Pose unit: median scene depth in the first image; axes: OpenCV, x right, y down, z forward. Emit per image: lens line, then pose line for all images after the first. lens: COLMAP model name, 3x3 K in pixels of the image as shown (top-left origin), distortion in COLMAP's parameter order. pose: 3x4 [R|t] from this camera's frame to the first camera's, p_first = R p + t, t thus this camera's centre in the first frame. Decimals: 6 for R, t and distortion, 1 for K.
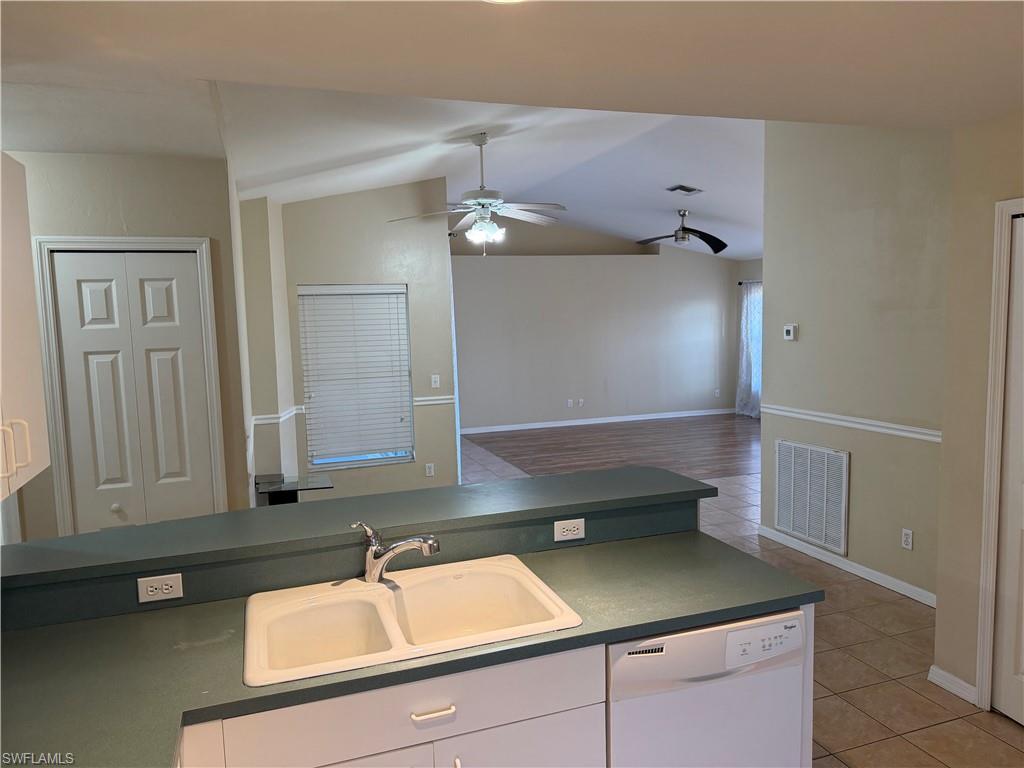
lens RADIAL K [[714.3, 0, 512.0], [0, 714.3, 384.0], [0, 0, 1]] dist [0.013680, -0.000959]
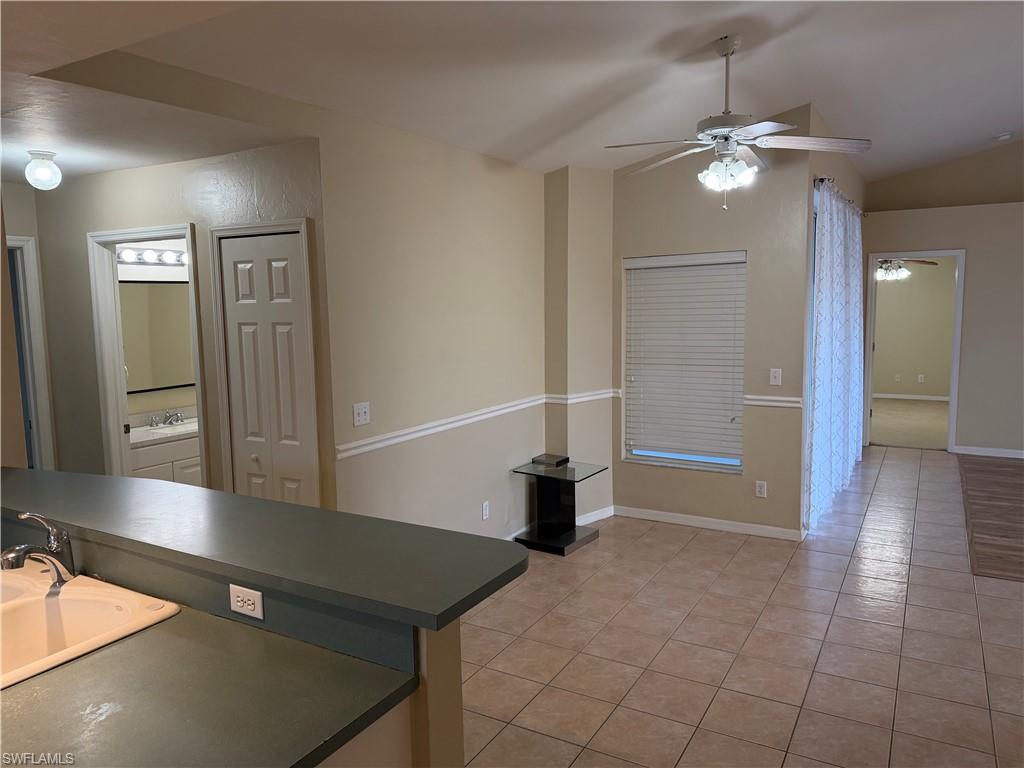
lens RADIAL K [[718.4, 0, 509.8], [0, 718.4, 381.3], [0, 0, 1]] dist [0.078136, -0.115205]
pose [[0.644007, 0.102884, -0.758070, 0.299605], [-0.074972, 0.994633, 0.071298, -0.033153], [0.761337, 0.010918, 0.648264, 0.279624]]
